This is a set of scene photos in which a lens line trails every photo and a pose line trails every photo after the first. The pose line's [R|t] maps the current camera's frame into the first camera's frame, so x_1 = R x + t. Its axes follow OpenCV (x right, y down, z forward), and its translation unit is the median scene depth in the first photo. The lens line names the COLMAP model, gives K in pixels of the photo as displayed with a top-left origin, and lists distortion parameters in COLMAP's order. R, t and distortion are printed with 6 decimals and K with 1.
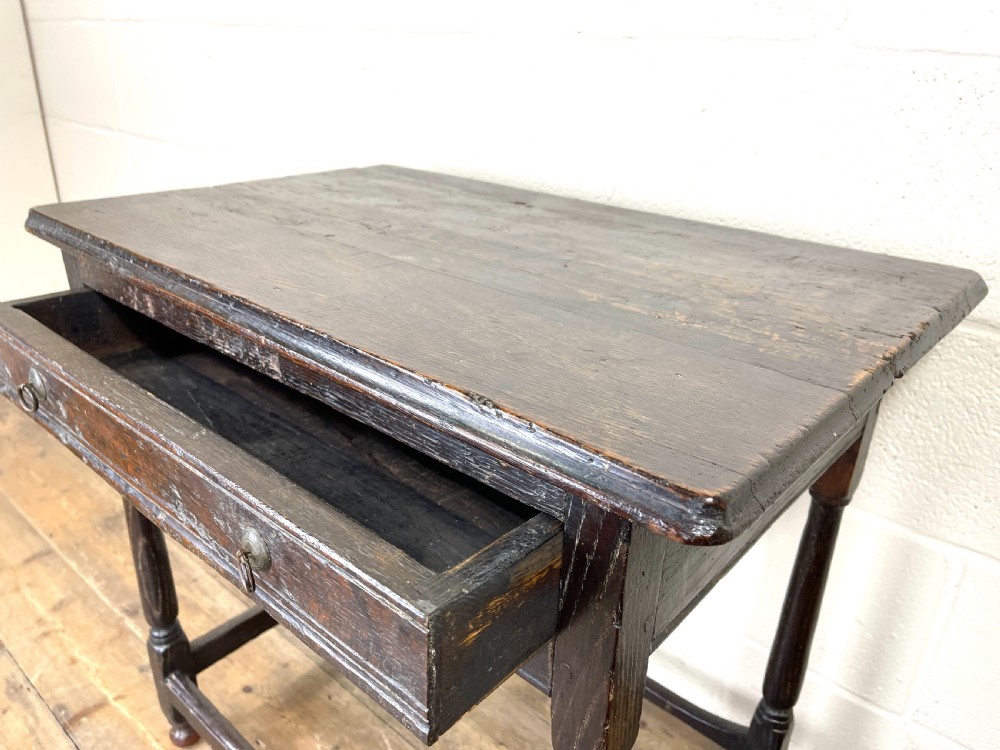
lens RADIAL K [[757.8, 0, 487.6], [0, 757.8, 382.3], [0, 0, 1]] dist [0.075199, -0.103890]
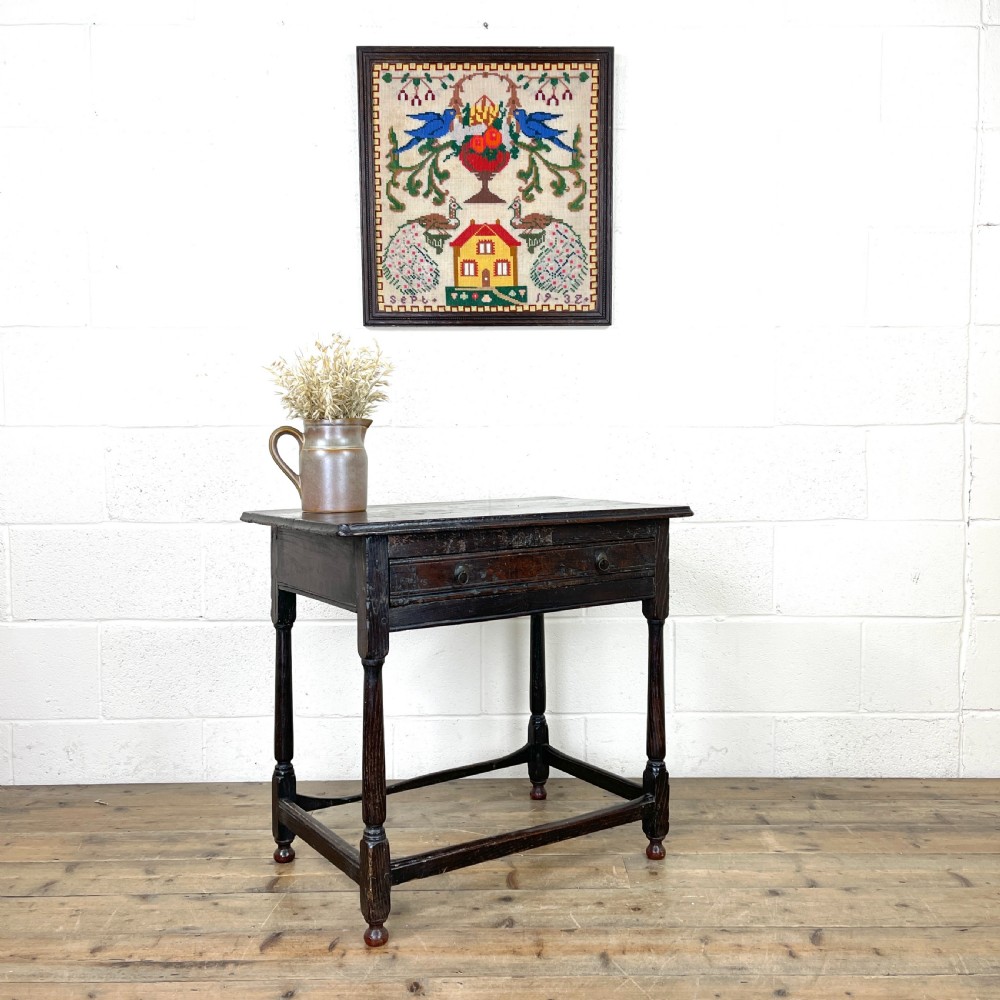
lens RADIAL K [[1013.1, 0, 504.4], [0, 1013.1, 492.2], [0, 0, 1]] dist [0.027976, 0.000000]
pose [[0.738995, -0.060732, 0.670968, -1.688441], [0.299760, 0.921555, -0.246738, 0.437057], [-0.603349, 0.383467, 0.699230, -0.945279]]
